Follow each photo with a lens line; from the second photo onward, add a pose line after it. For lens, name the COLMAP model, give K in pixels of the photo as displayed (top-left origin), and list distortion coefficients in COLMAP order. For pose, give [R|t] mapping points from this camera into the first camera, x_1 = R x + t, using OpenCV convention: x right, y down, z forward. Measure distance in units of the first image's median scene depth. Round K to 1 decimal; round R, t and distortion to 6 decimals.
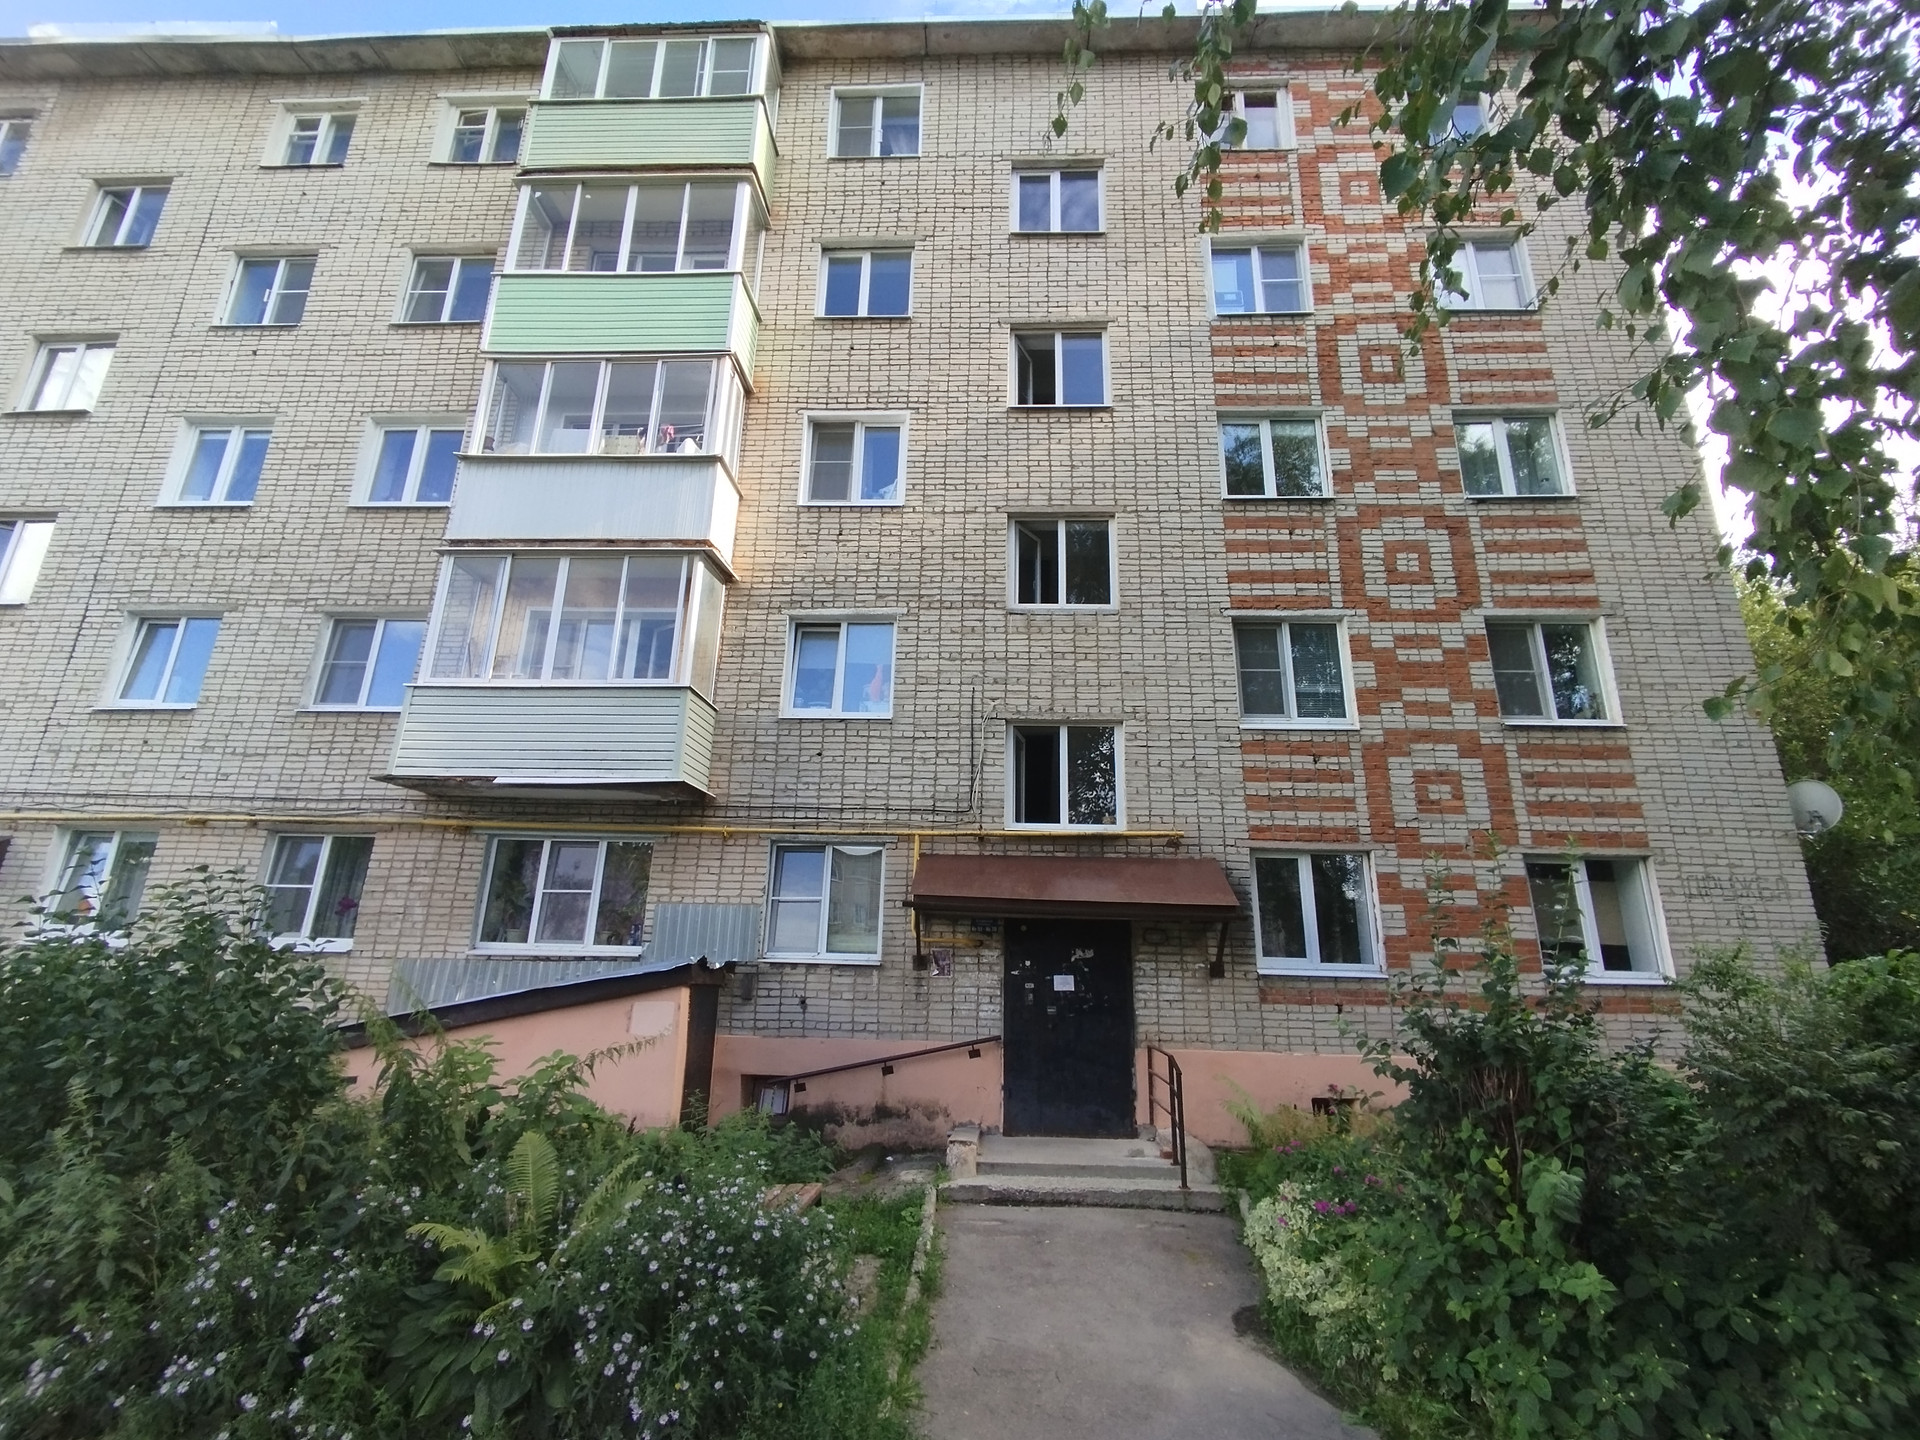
lens RADIAL K [[925.6, 0, 960.0], [0, 925.6, 720.0], [0, 0, 1]] dist [0.002291, 0.000392]
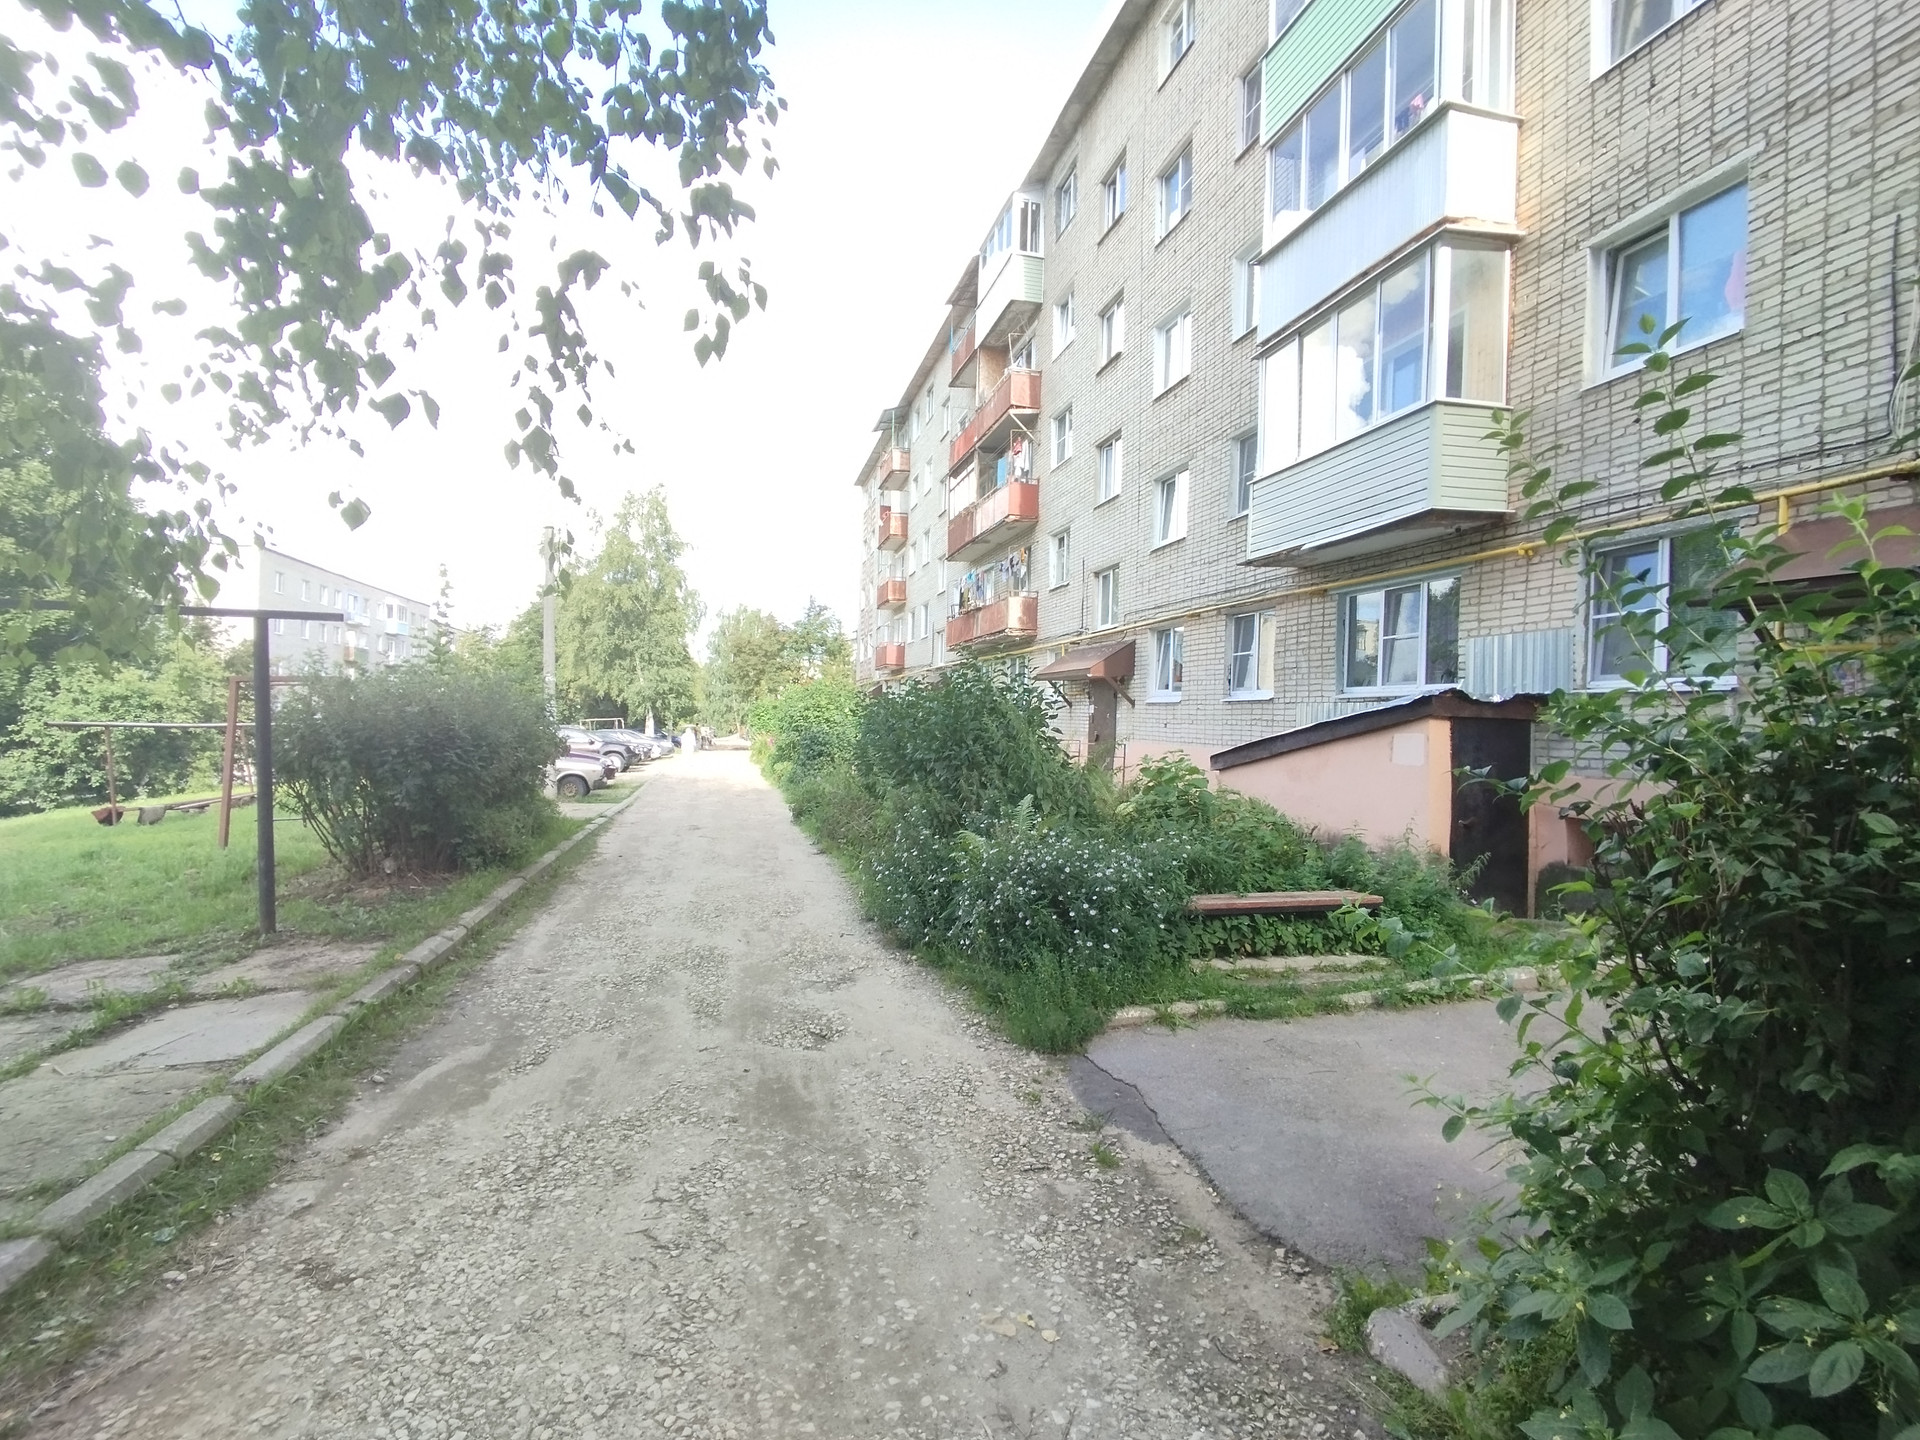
lens RADIAL K [[898.9, 0, 960.0], [0, 898.9, 720.0], [0, 0, 1]] dist [-0.001629, -0.000224]
pose [[0.304646, -0.017317, -0.952308, 0.374247], [0.267842, 0.961045, 0.068208, 0.074745], [0.914030, -0.275848, 0.297416, 0.225918]]
